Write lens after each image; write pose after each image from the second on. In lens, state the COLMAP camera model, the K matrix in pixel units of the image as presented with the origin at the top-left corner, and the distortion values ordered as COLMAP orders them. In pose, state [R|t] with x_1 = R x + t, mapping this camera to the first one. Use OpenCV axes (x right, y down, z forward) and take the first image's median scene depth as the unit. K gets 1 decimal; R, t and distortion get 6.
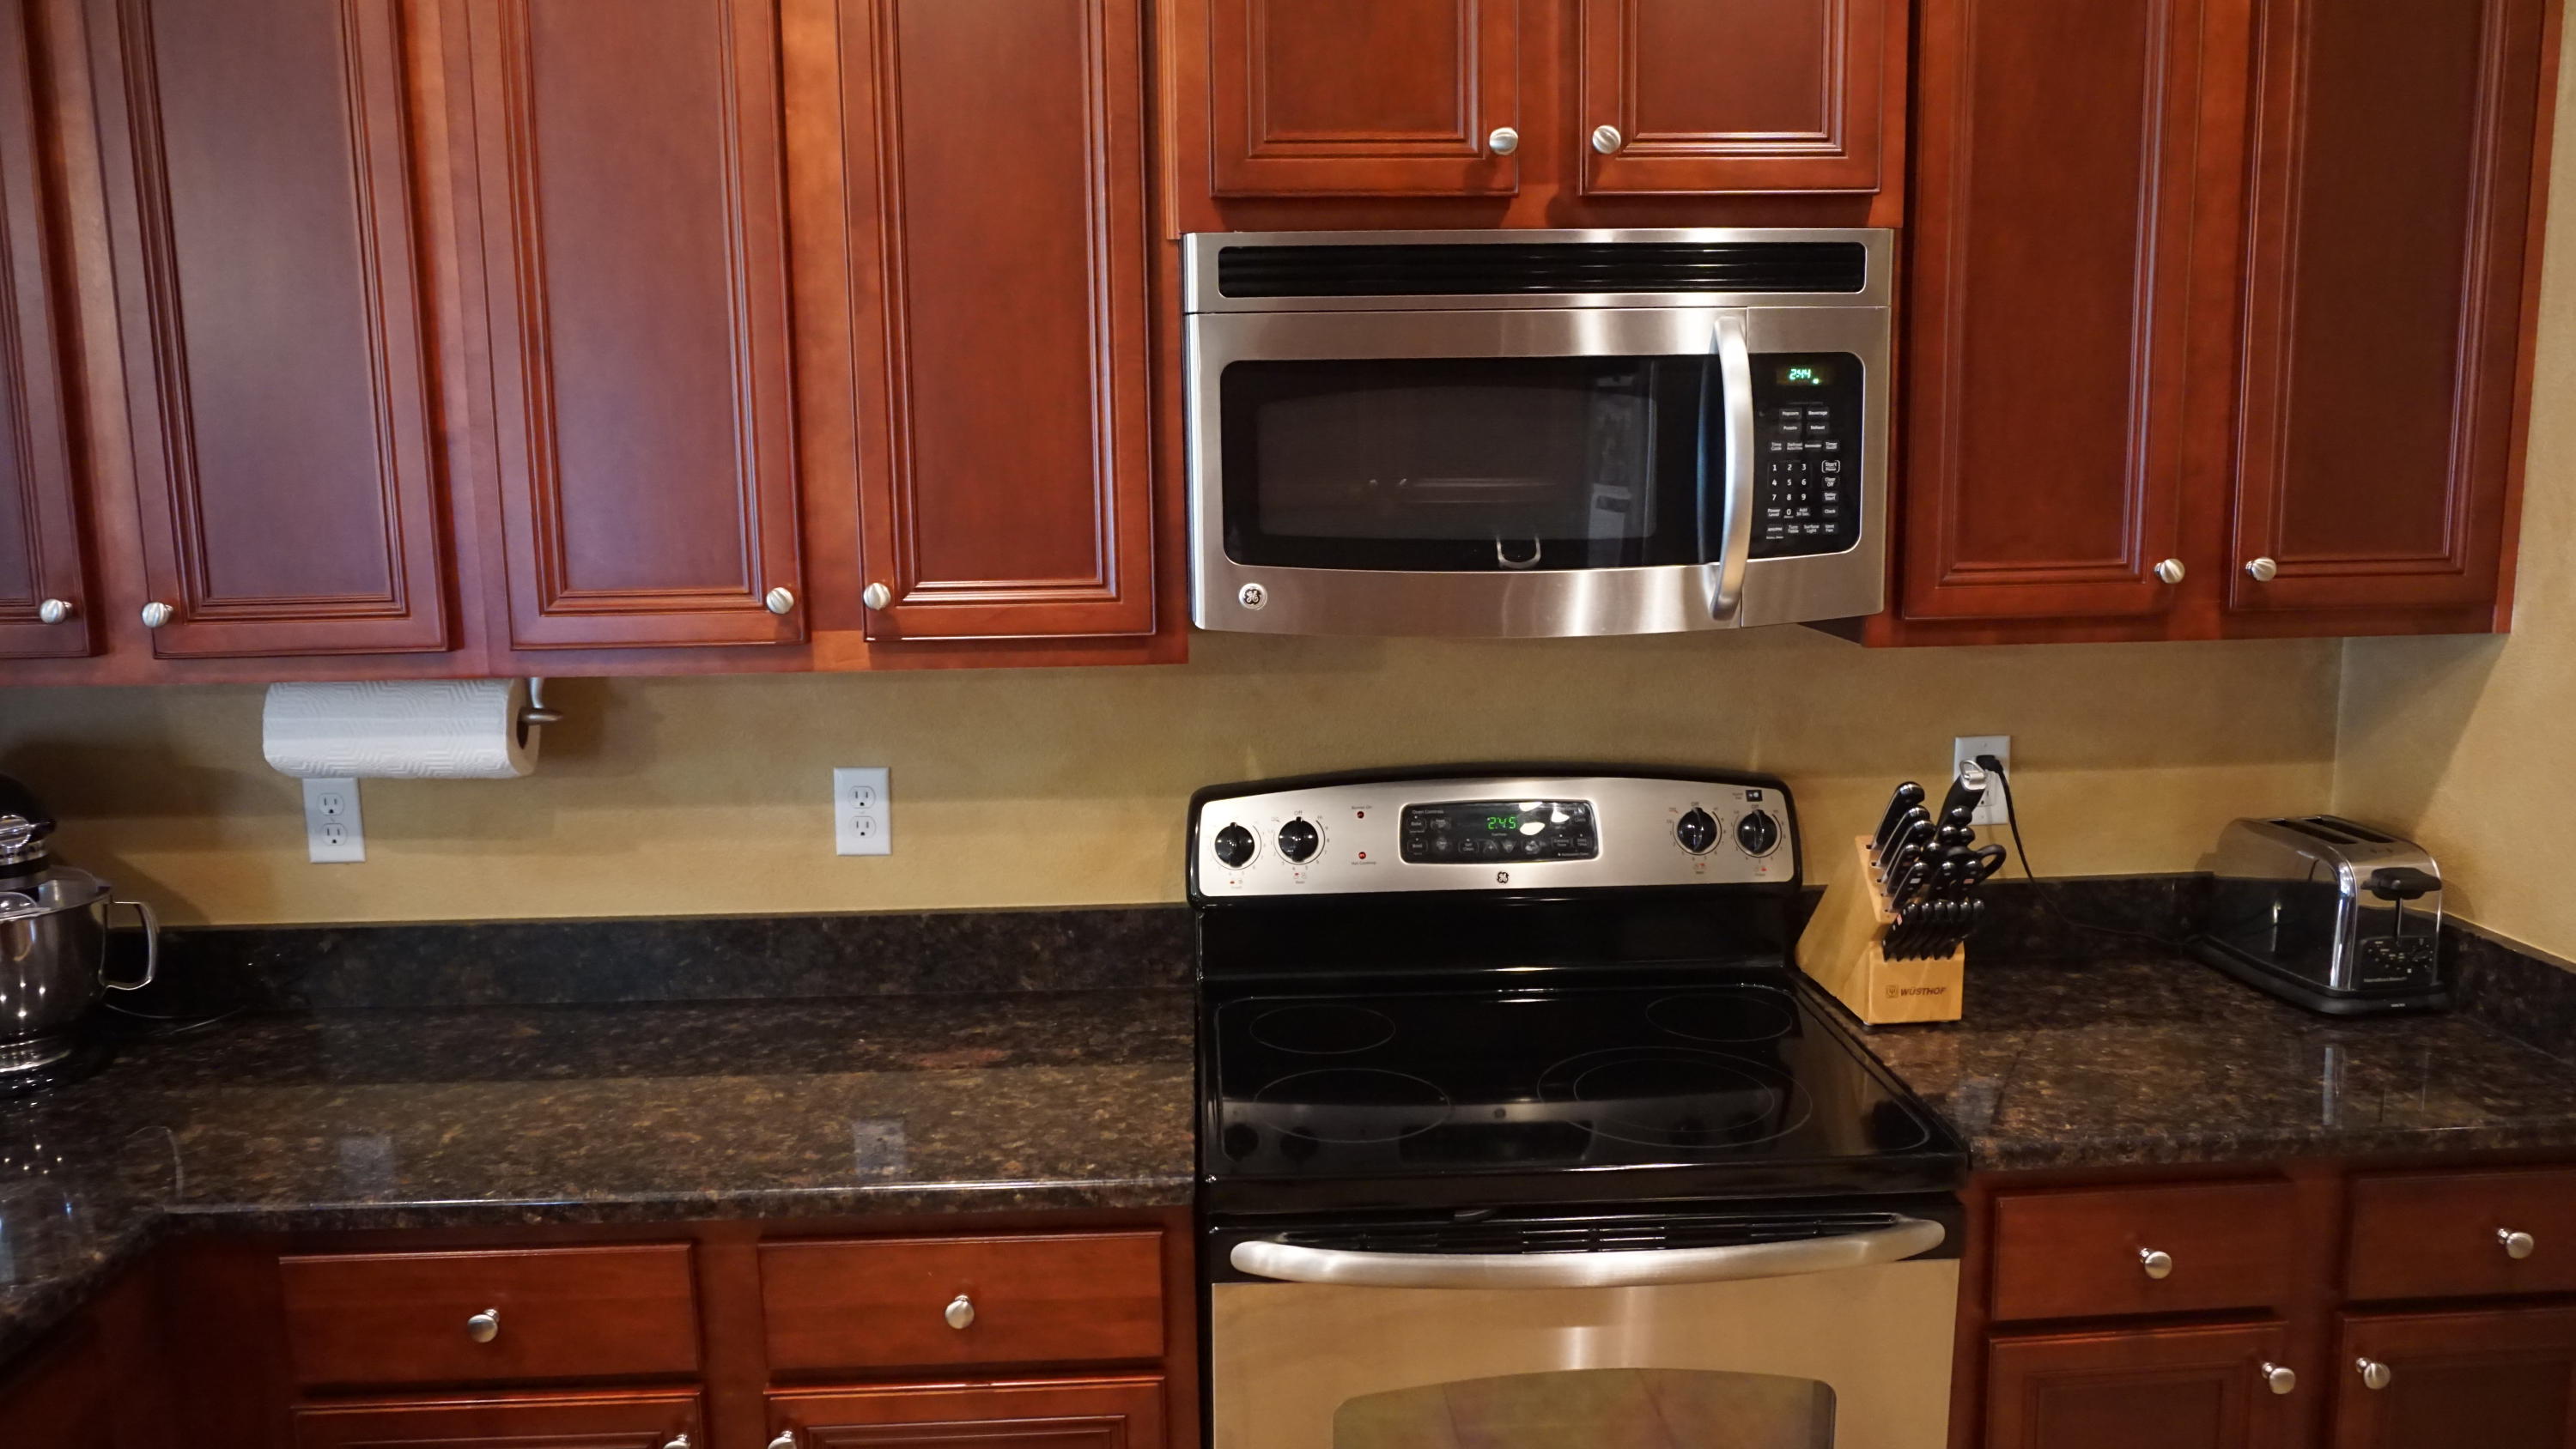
lens RADIAL K [[1872.6, 0, 1276.2], [0, 1872.6, 724.7], [0, 0, 1]] dist [-0.043242, 0.030665]
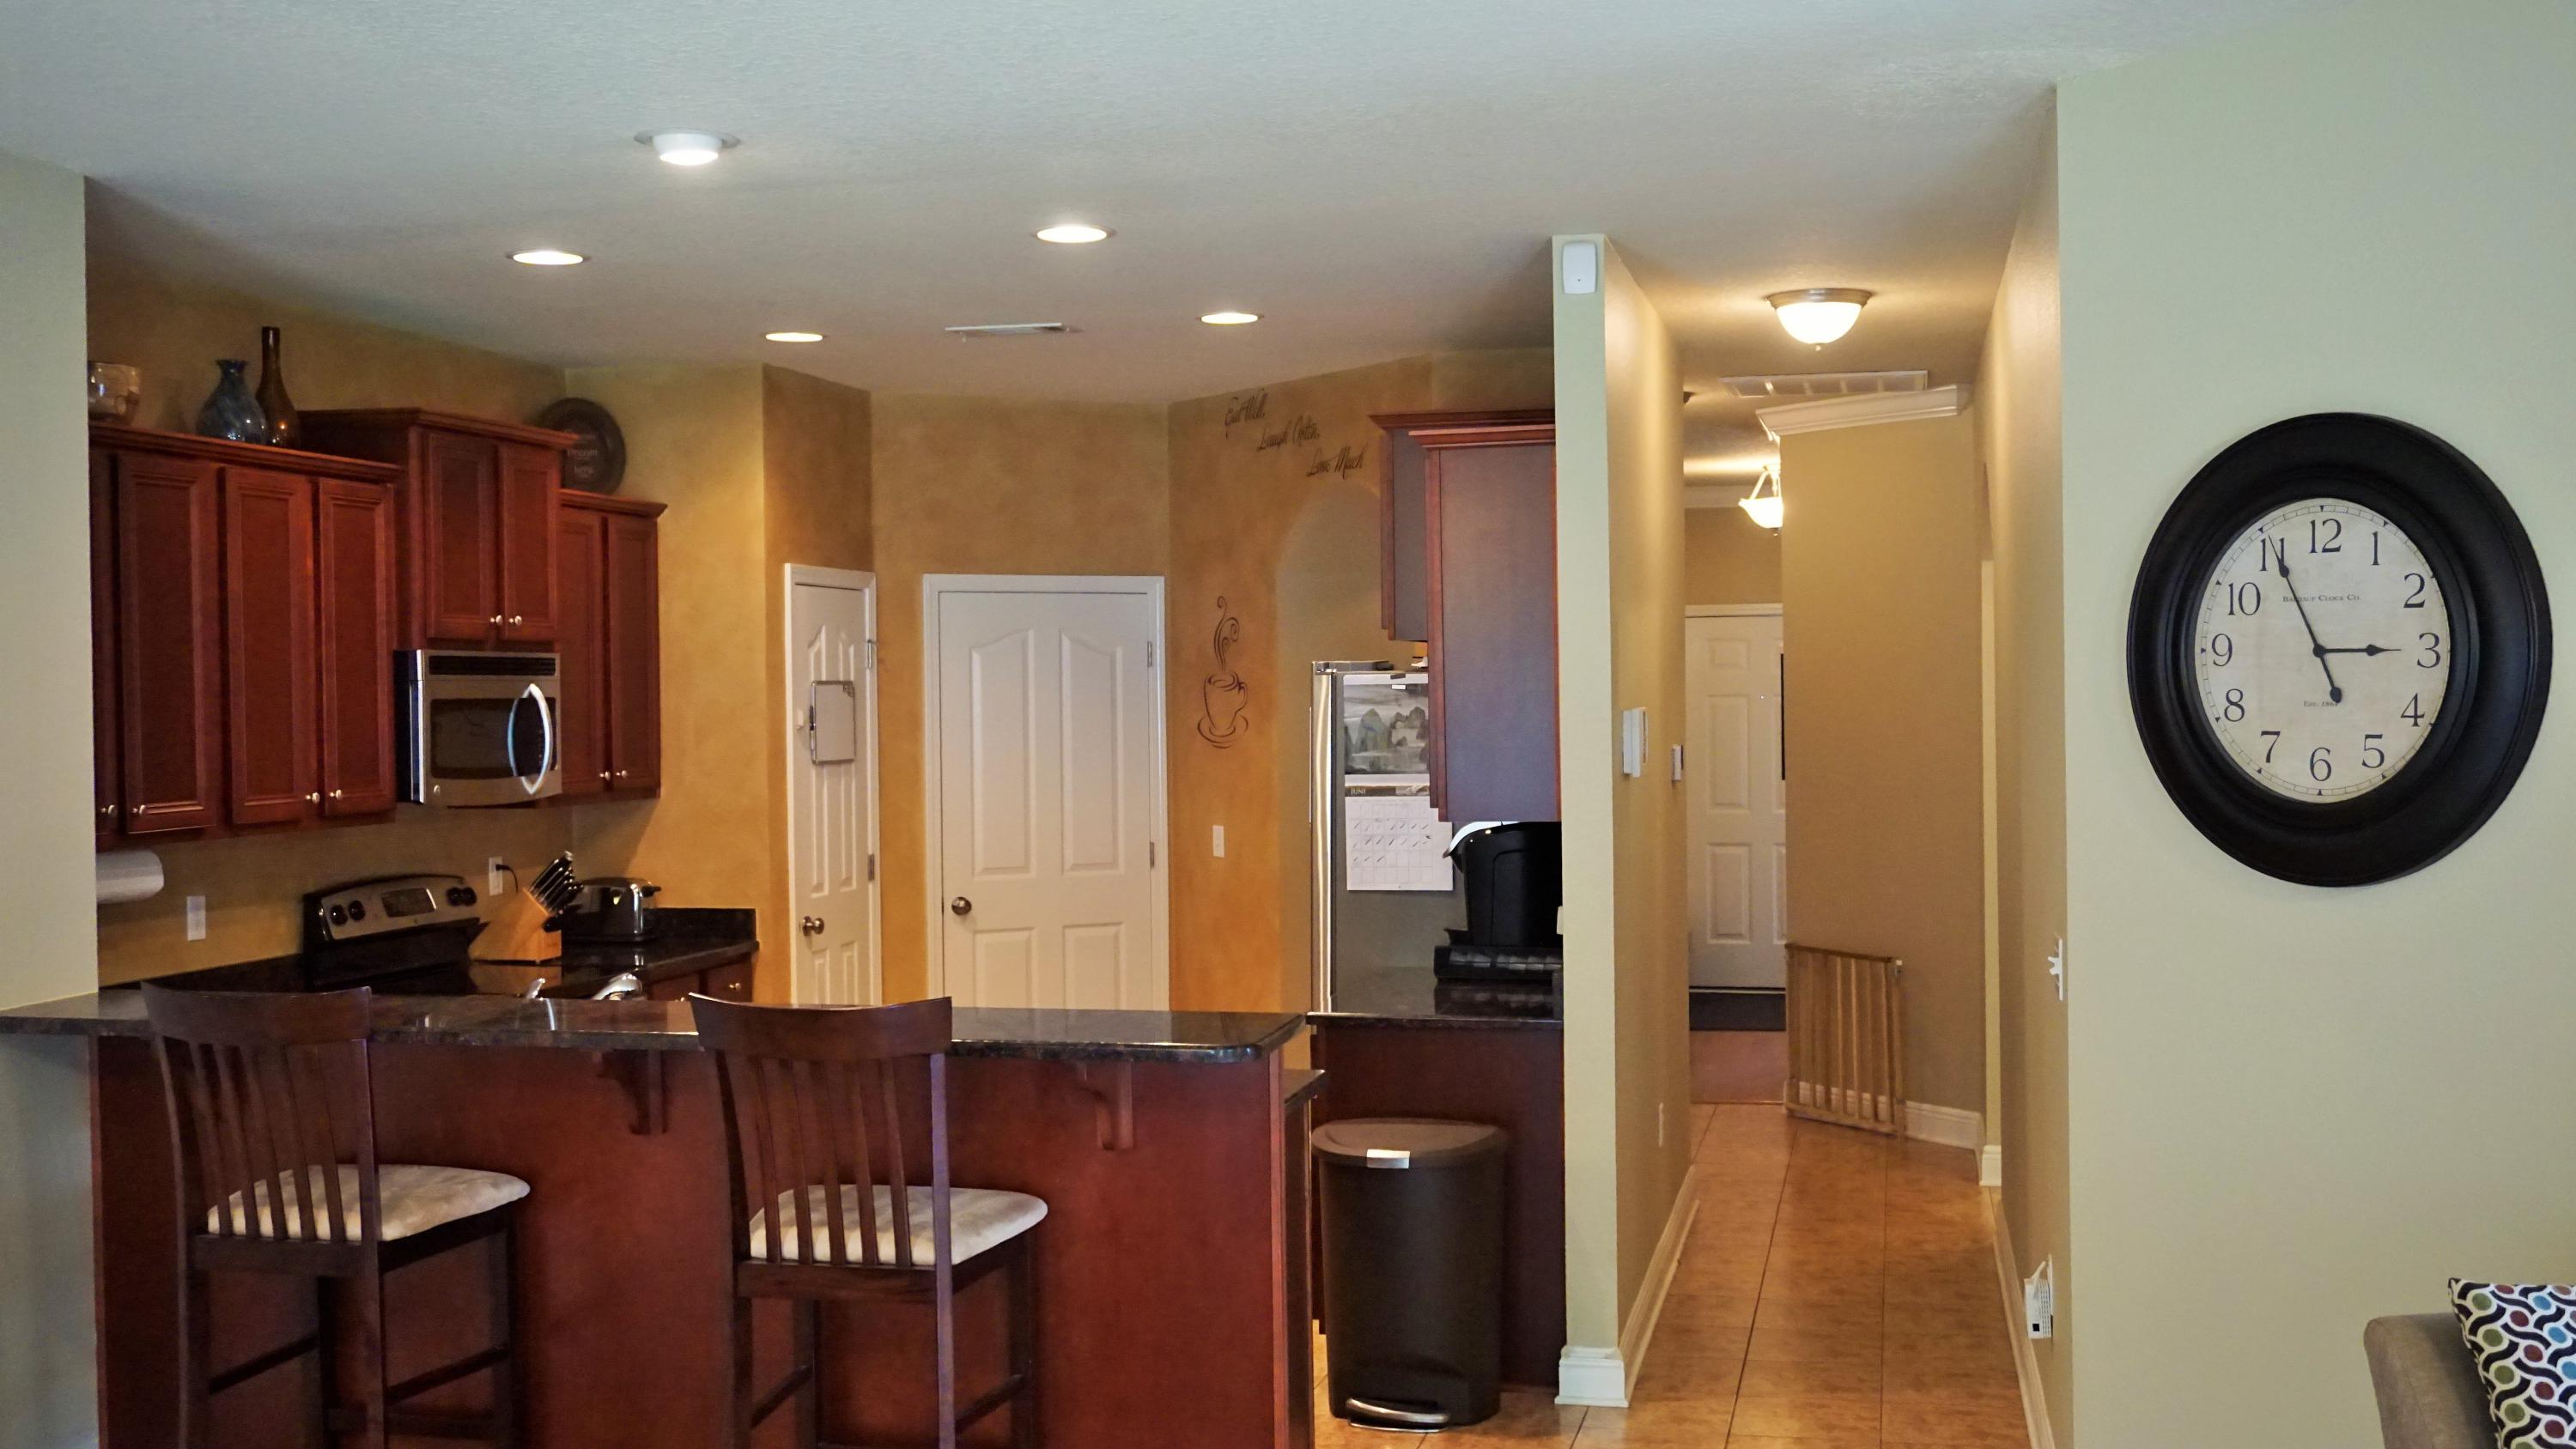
lens RADIAL K [[2679.4, 0, 1303.9], [0, 2679.4, 748.7], [0, 0, 1]] dist [0.010274, 0.000000]
pose [[0.271579, -0.006805, 0.962392, -3.038660], [0.153219, 0.987527, -0.036254, 0.176853], [-0.950142, 0.157302, 0.269234, -1.046397]]
